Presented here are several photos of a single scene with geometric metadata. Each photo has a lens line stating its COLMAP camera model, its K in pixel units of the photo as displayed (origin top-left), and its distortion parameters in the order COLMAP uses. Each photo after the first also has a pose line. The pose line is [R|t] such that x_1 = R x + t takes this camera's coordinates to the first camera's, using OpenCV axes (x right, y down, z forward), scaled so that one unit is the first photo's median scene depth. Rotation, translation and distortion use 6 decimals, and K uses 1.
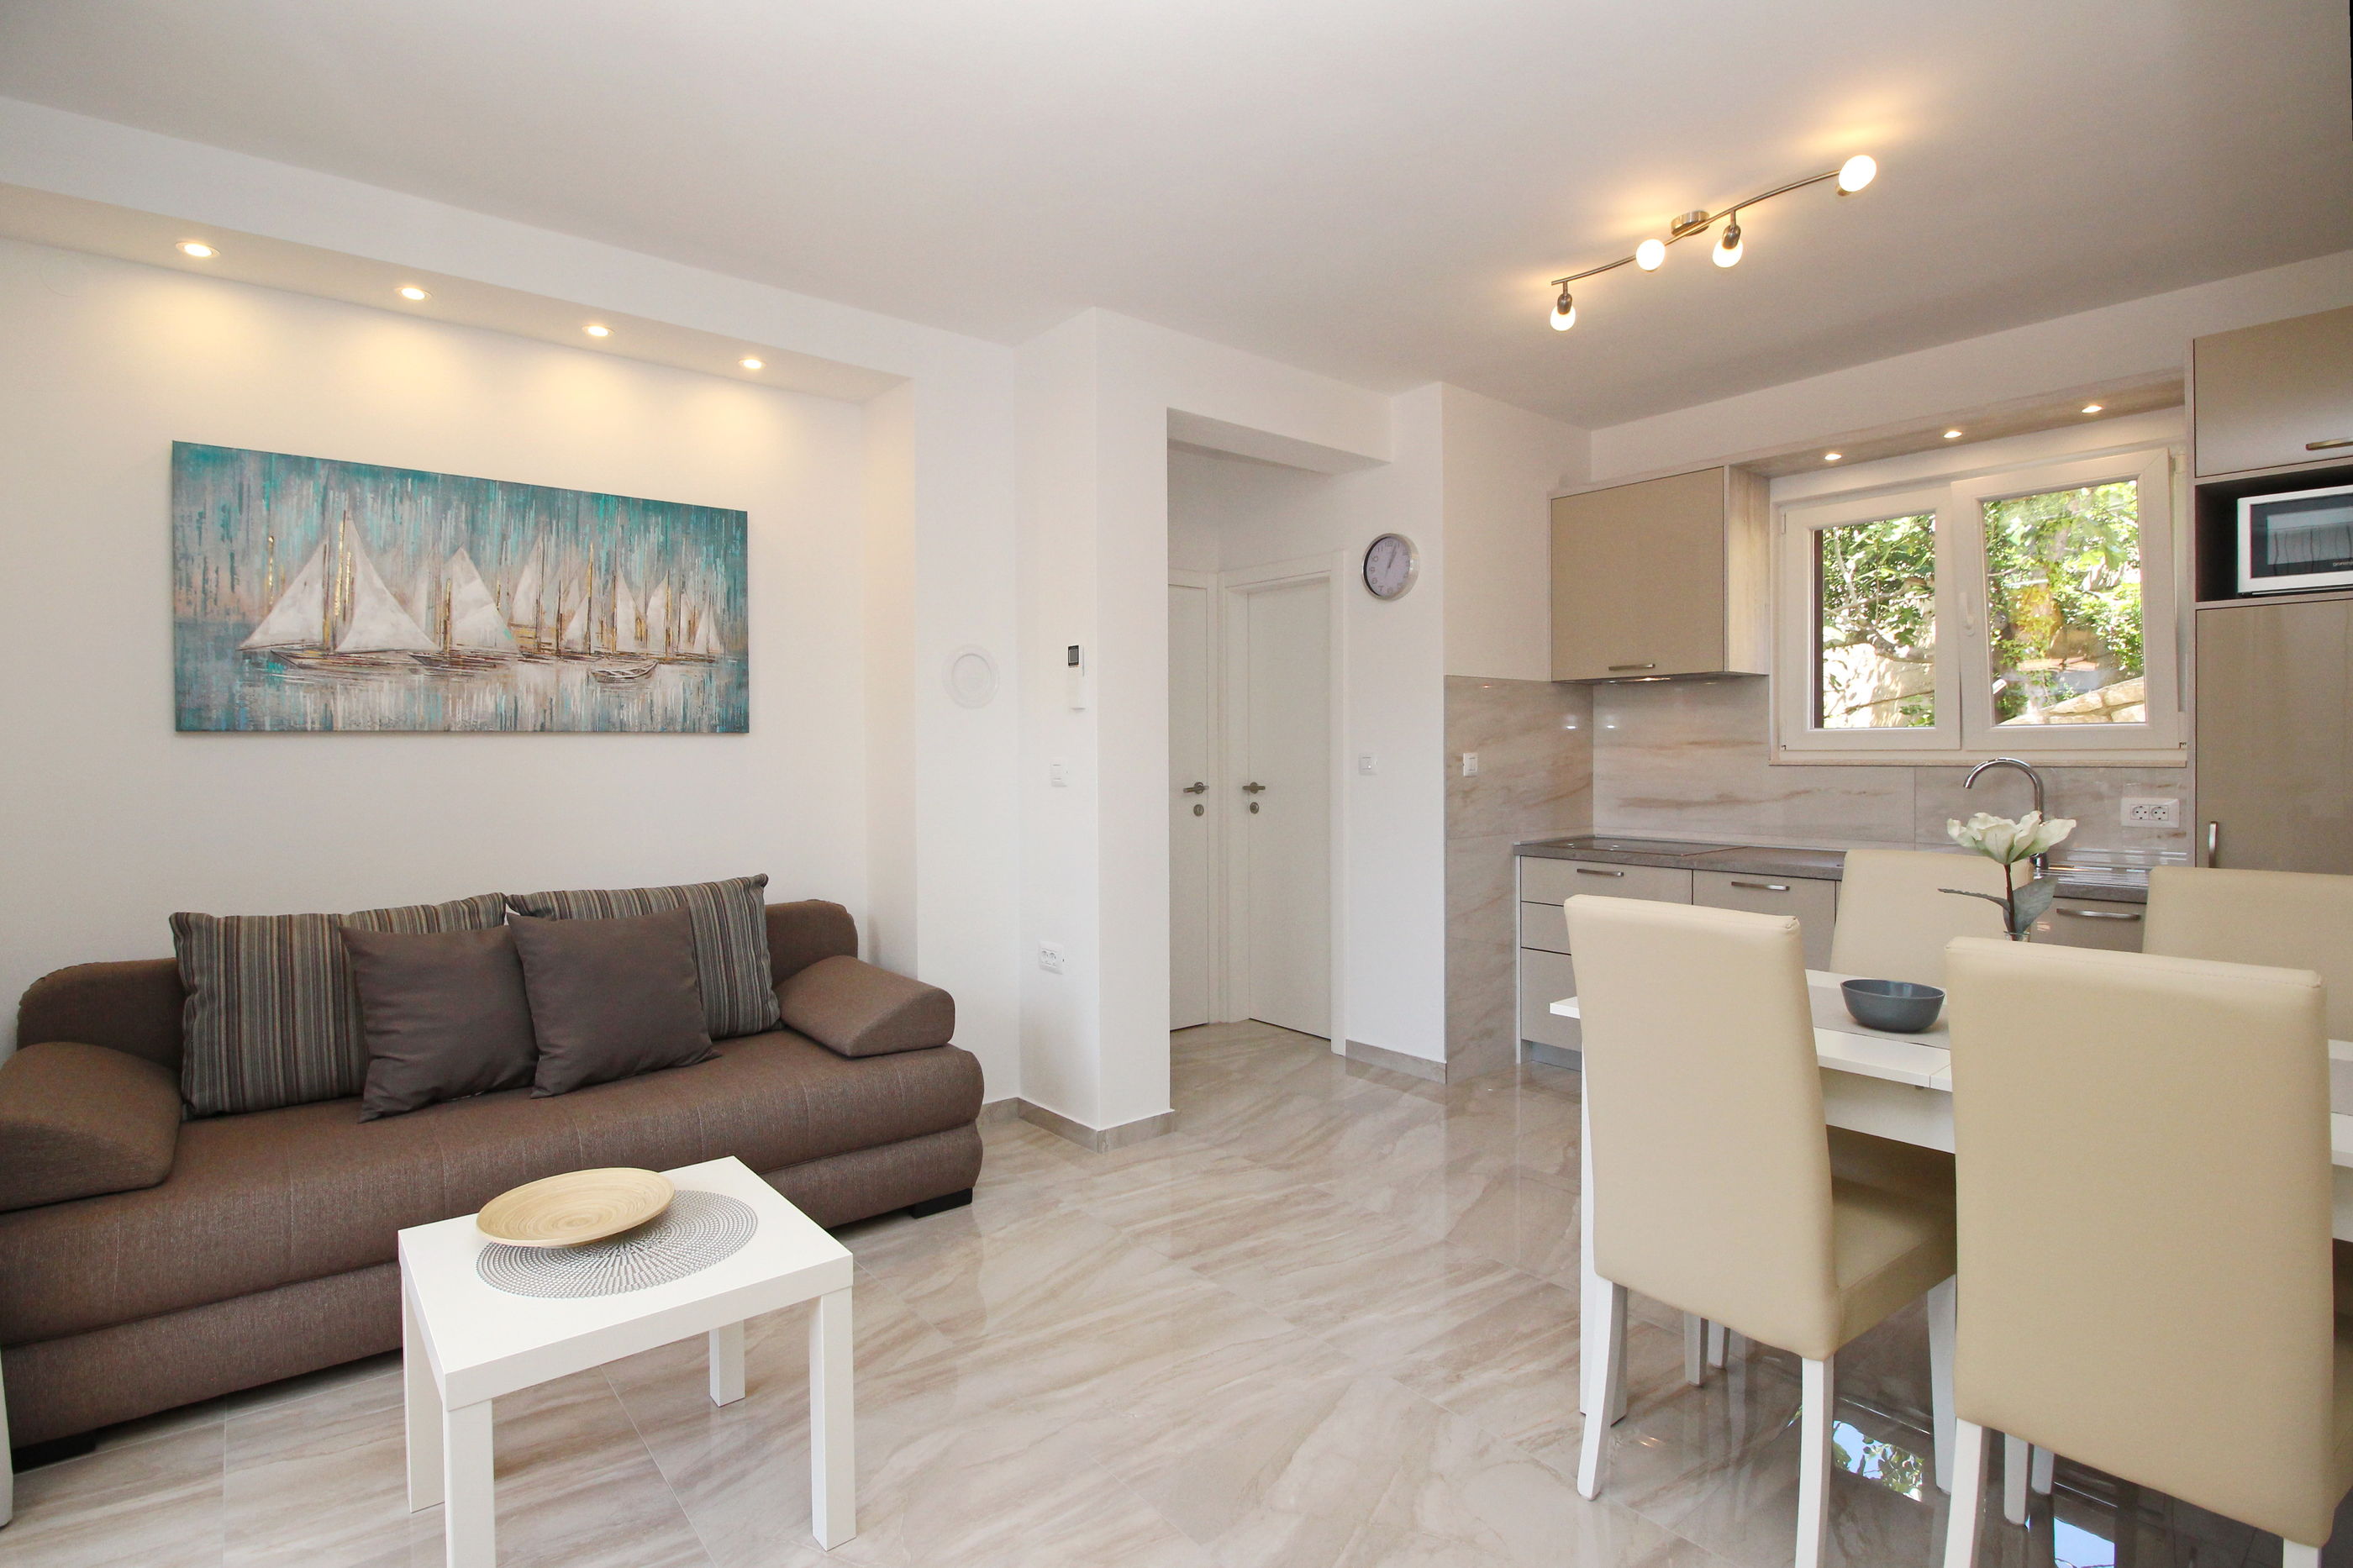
lens RADIAL K [[1133.5, 0, 1151.3], [0, 1133.5, 768.8], [0, 0, 1]] dist [-0.016065, -0.000901]
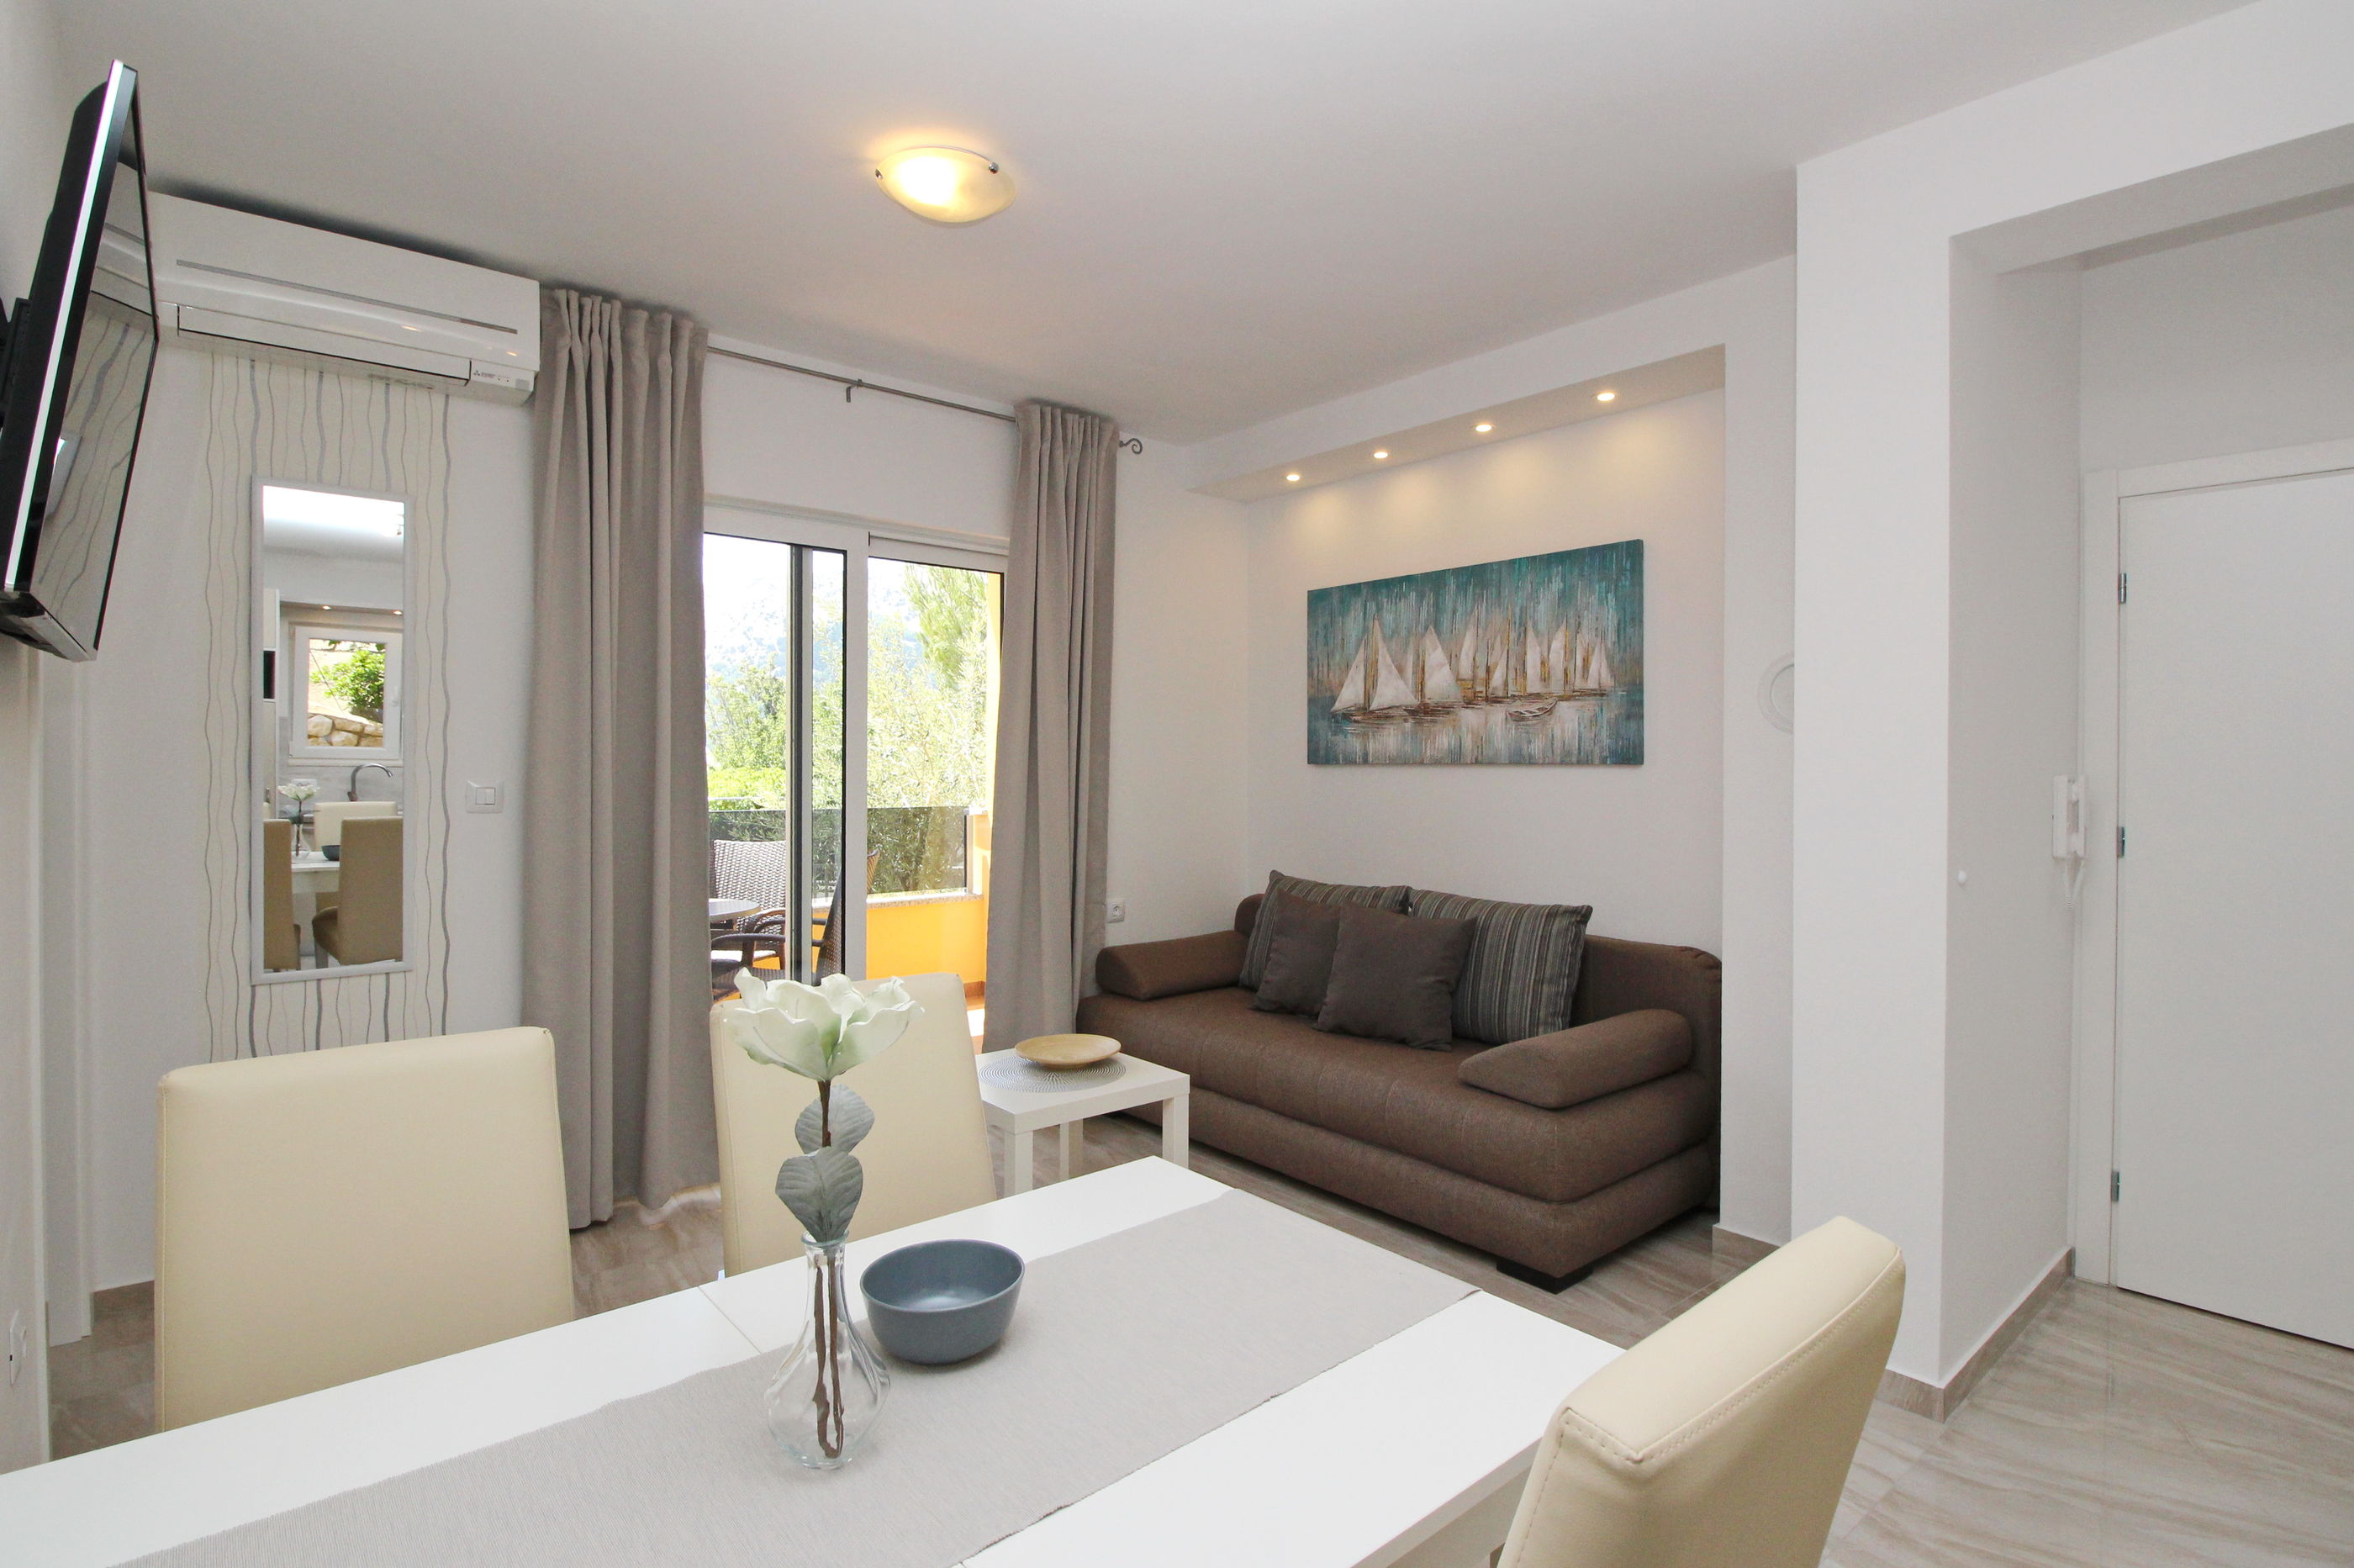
lens RADIAL K [[1134.0, 0, 1151.8], [0, 1134.0, 768.8], [0, 0, 1]] dist [-0.016065, -0.000901]
pose [[0.010229, 0.008621, -0.999911, 0.689270], [-0.020617, 0.999752, 0.008409, -0.030327], [0.999735, 0.020529, 0.010404, 0.629504]]
